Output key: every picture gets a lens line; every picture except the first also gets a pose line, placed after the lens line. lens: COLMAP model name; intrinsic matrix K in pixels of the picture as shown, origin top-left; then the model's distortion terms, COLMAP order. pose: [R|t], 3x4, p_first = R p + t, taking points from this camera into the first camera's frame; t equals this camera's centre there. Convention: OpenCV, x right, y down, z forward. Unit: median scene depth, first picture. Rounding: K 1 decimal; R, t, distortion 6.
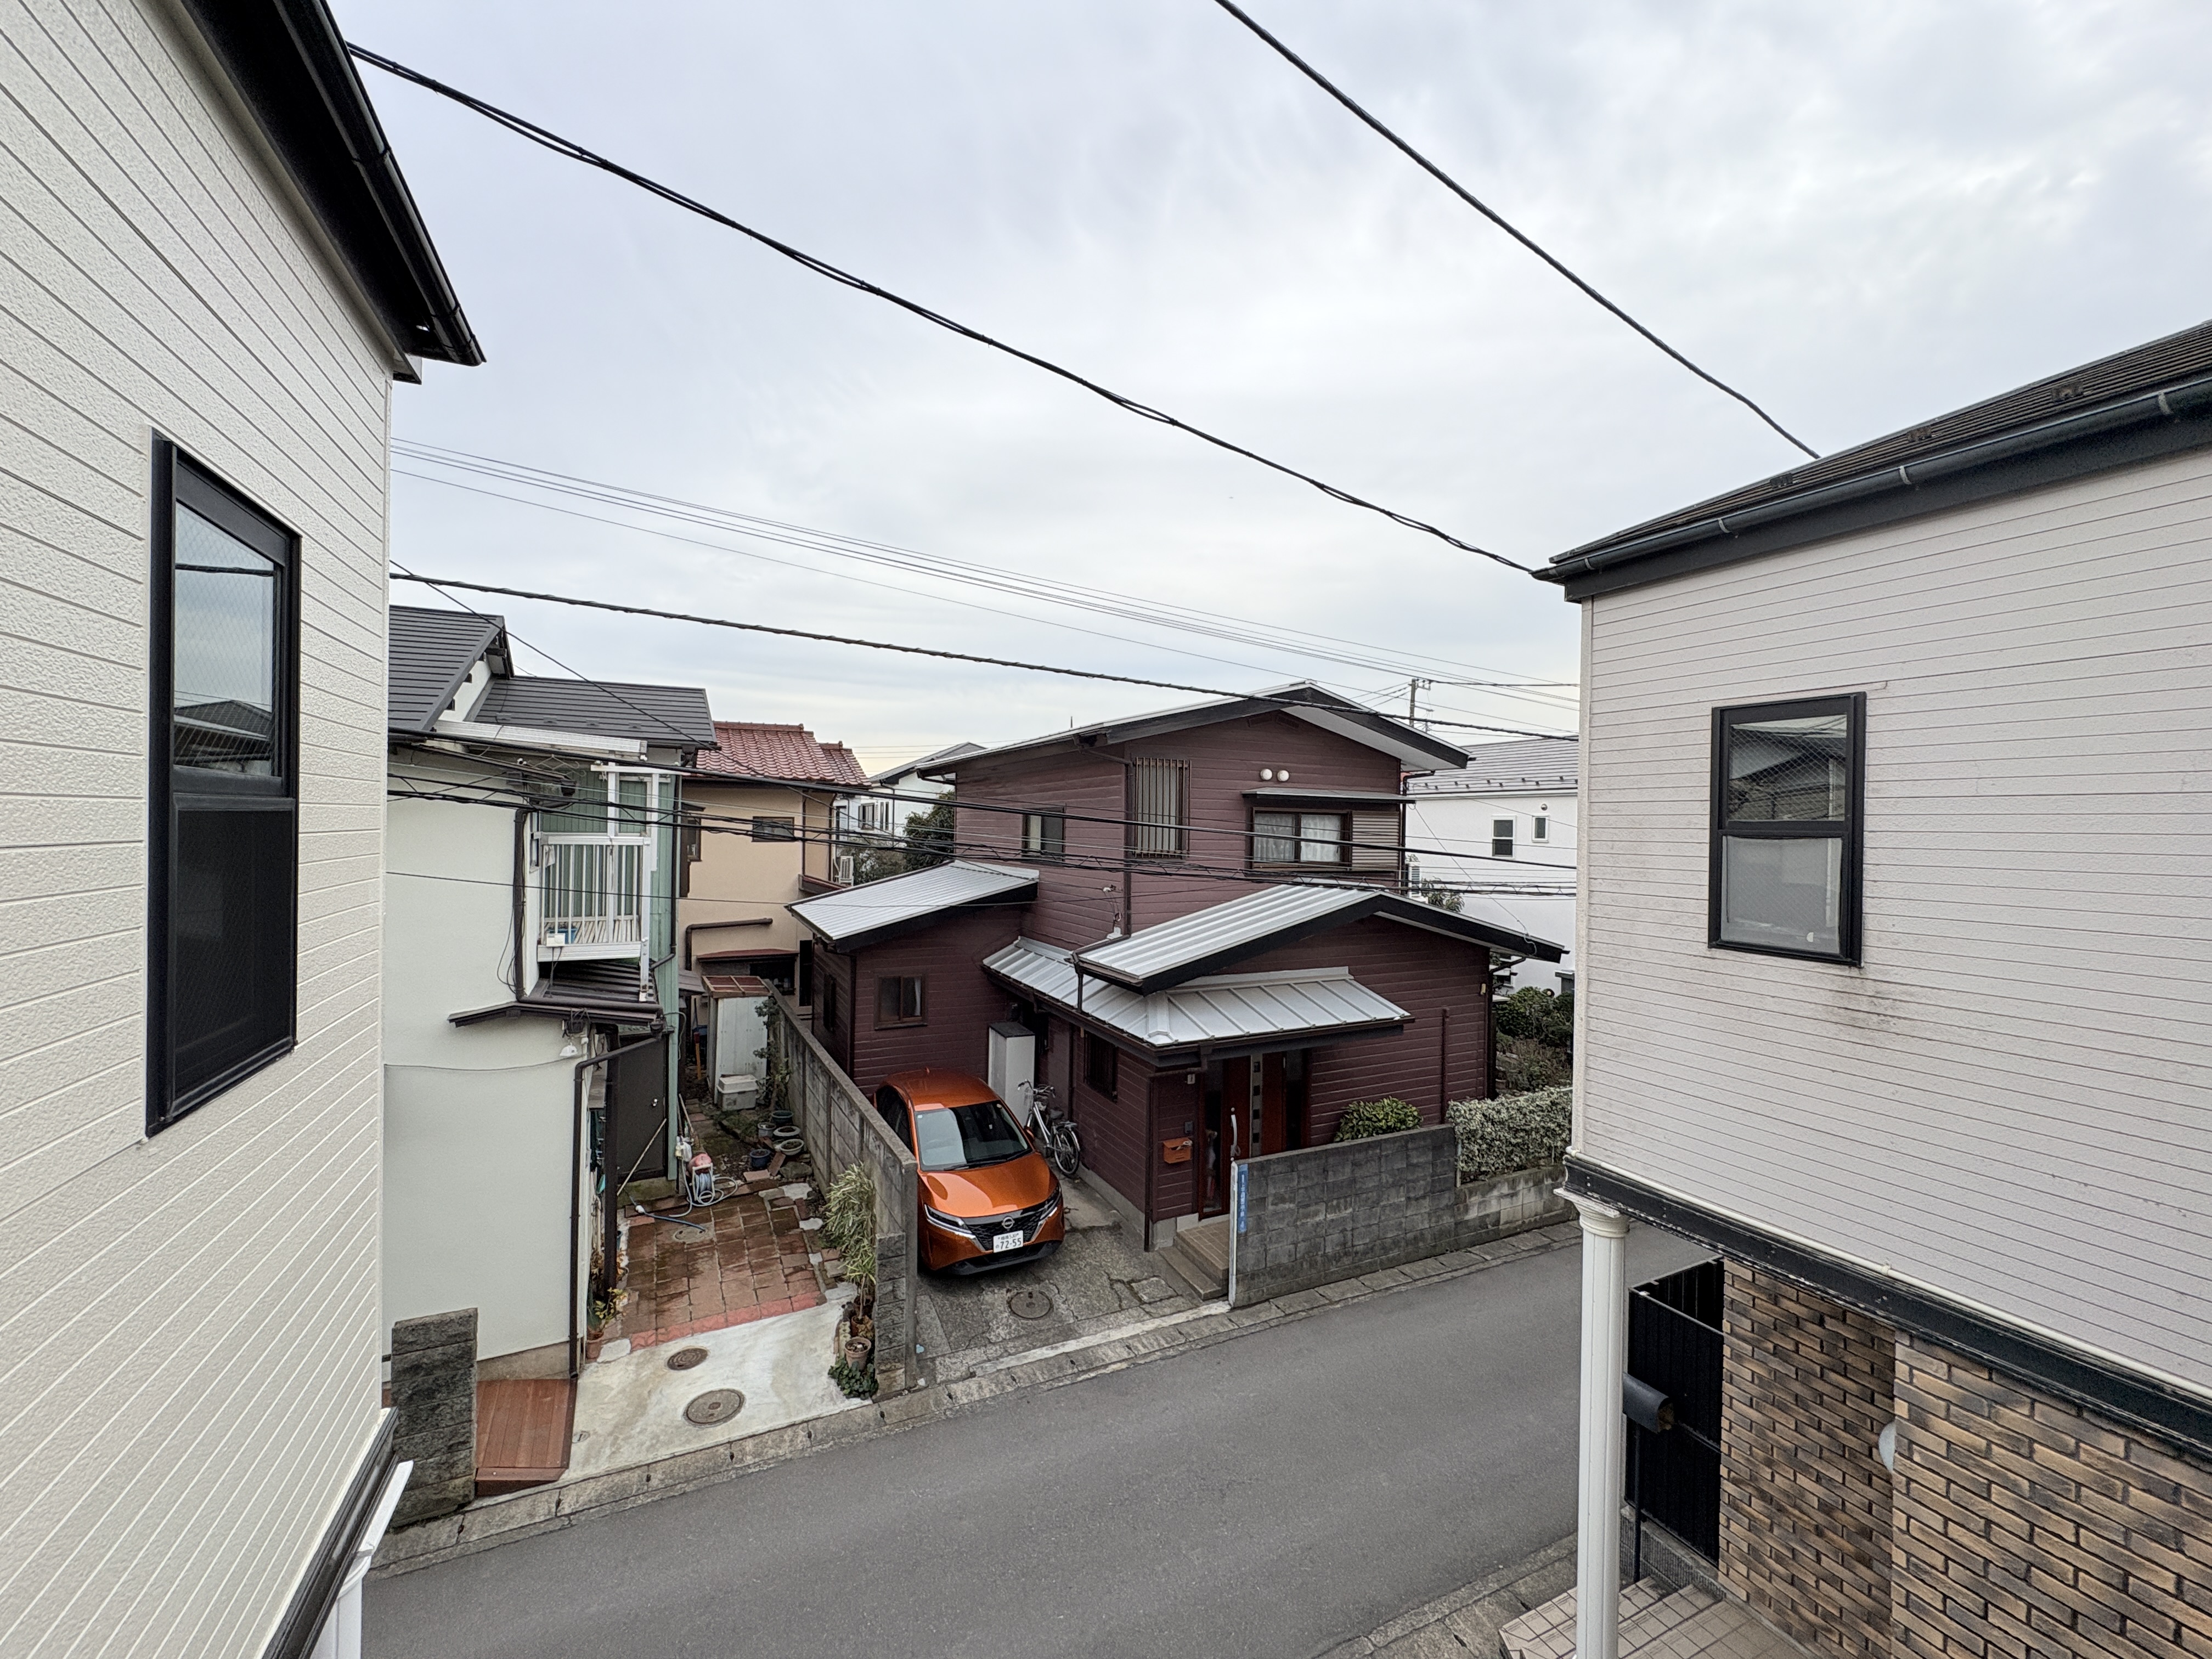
lens RADIAL K [[878.1, 0, 1109.2], [0, 878.1, 826.3], [0, 0, 1]] dist [0.001286, 0.000078]
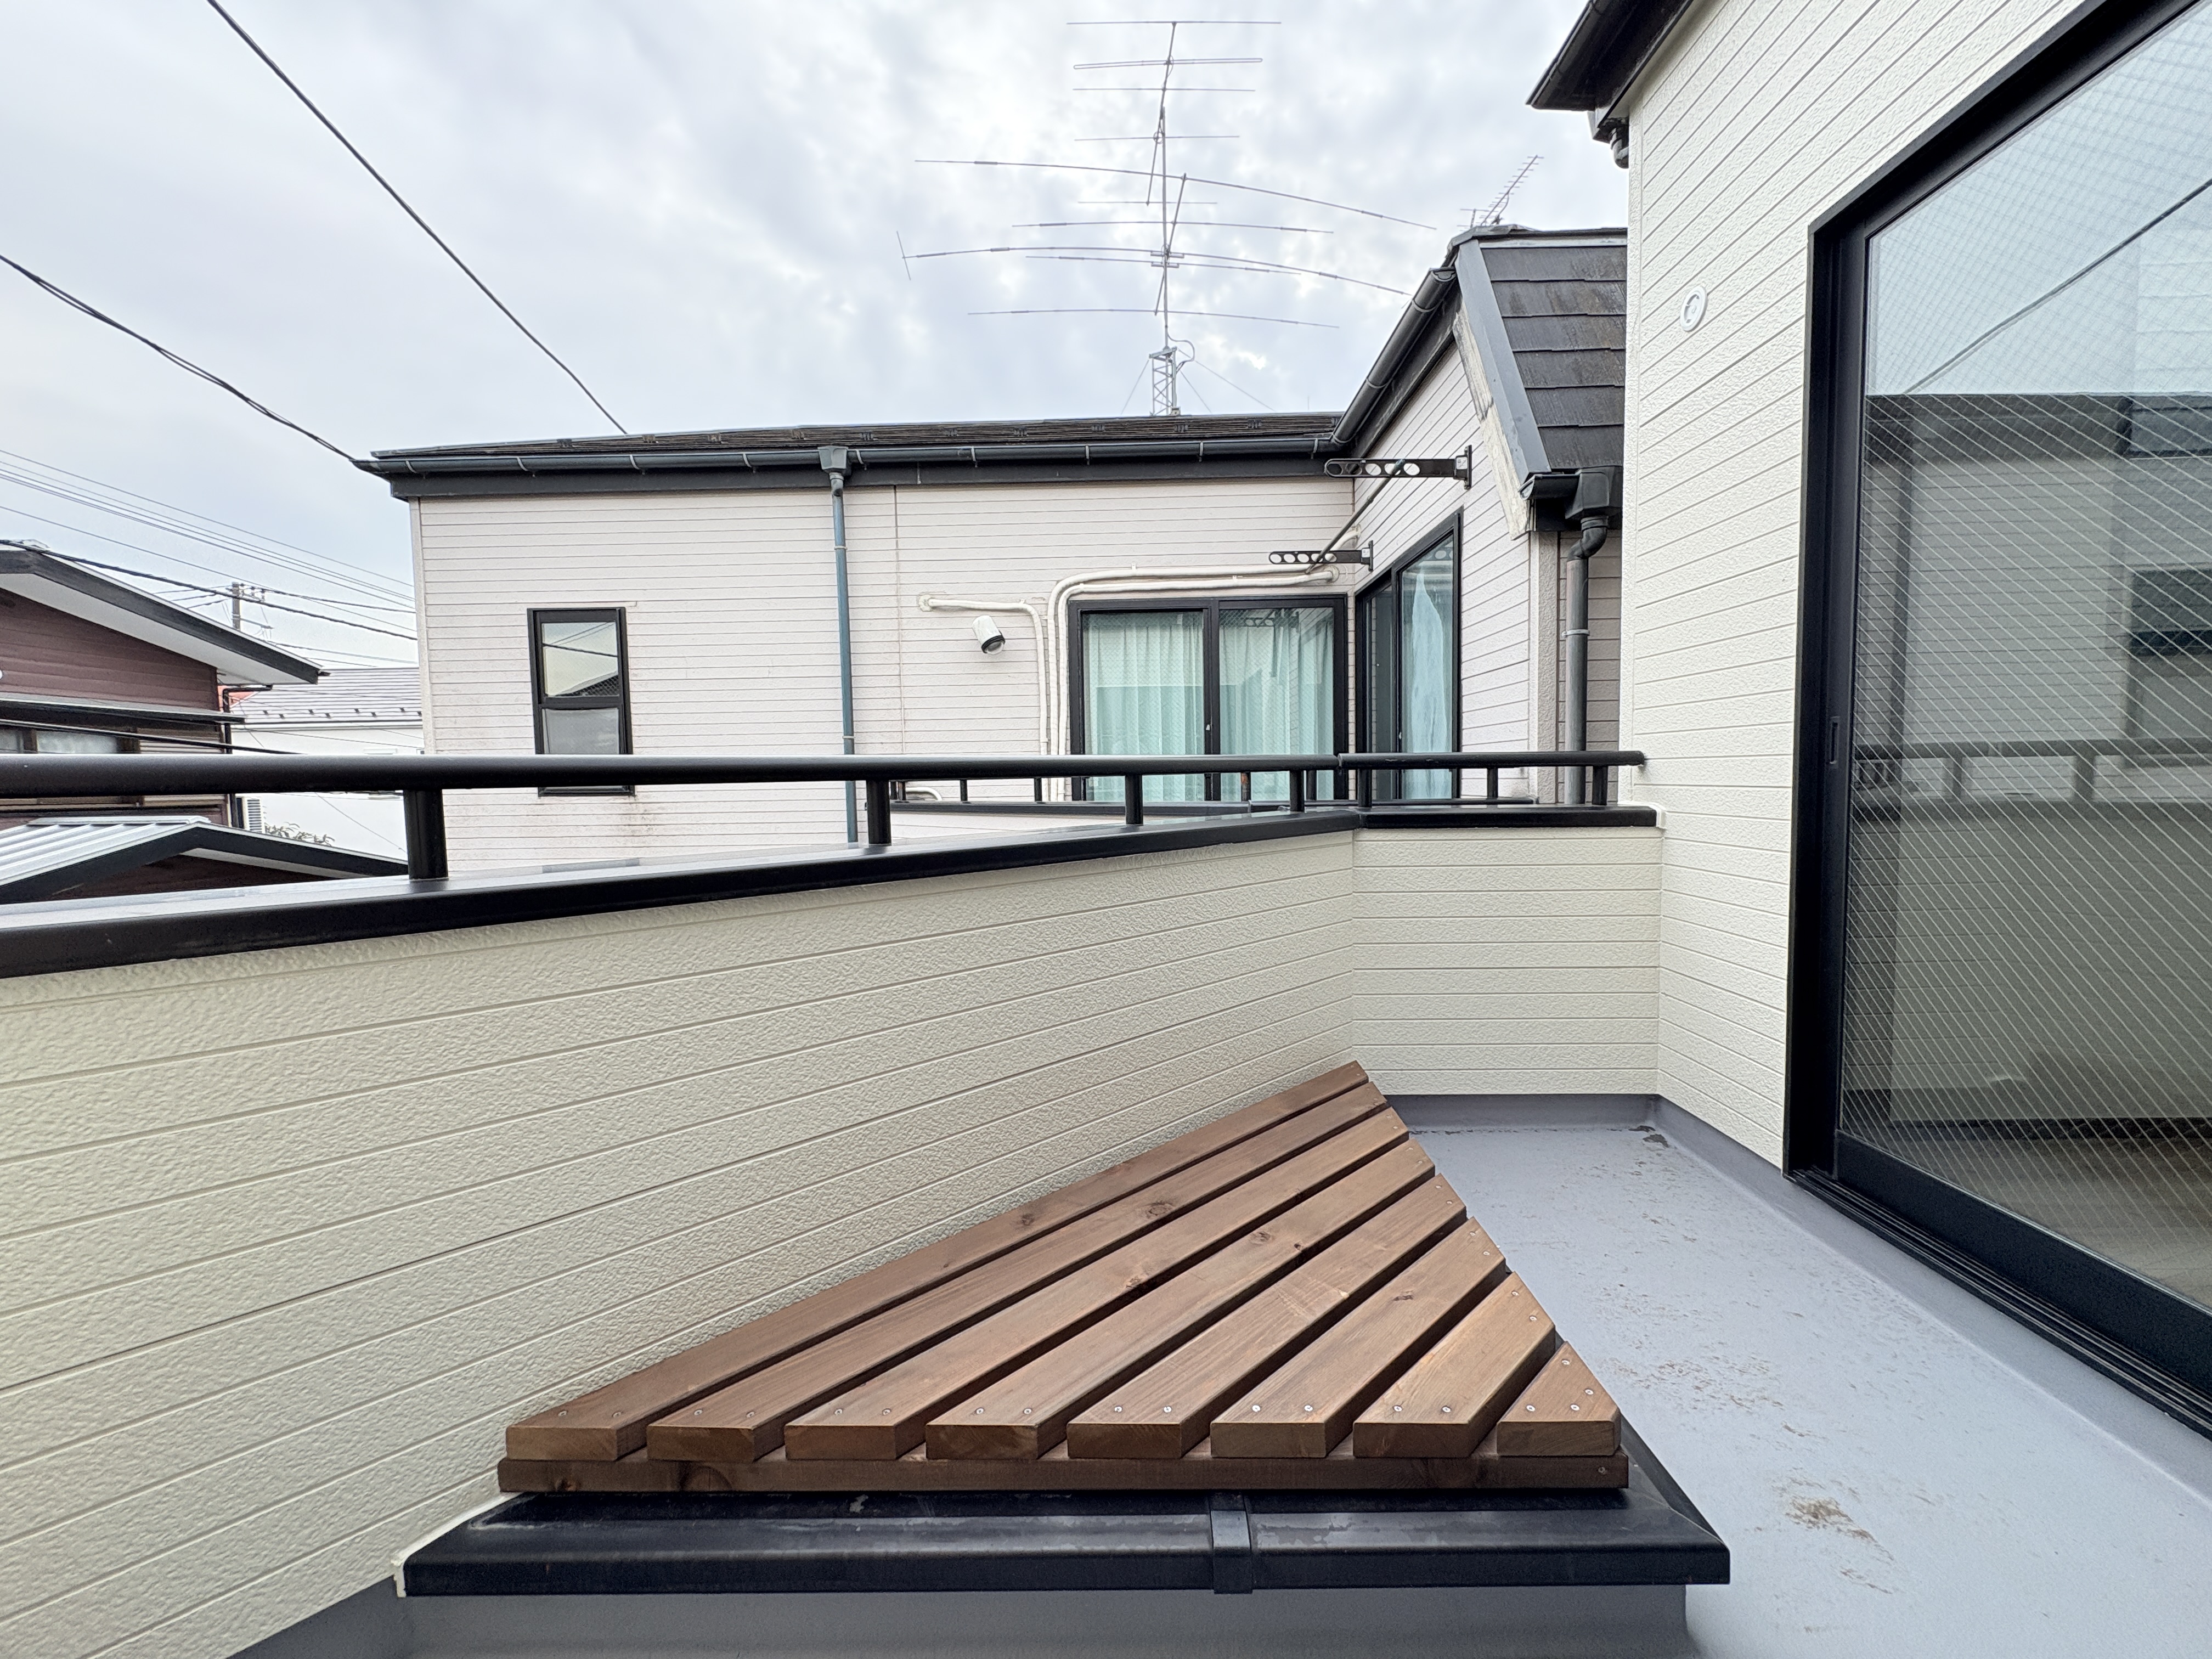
lens RADIAL K [[878.1, 0, 1113.6], [0, 878.1, 830.2], [0, 0, 1]] dist [0.001286, 0.000078]
pose [[0.449601, -0.072538, 0.890279, -0.082816], [0.025210, 0.997331, 0.068529, 0.106715], [-0.892874, -0.008367, 0.450229, -0.302483]]
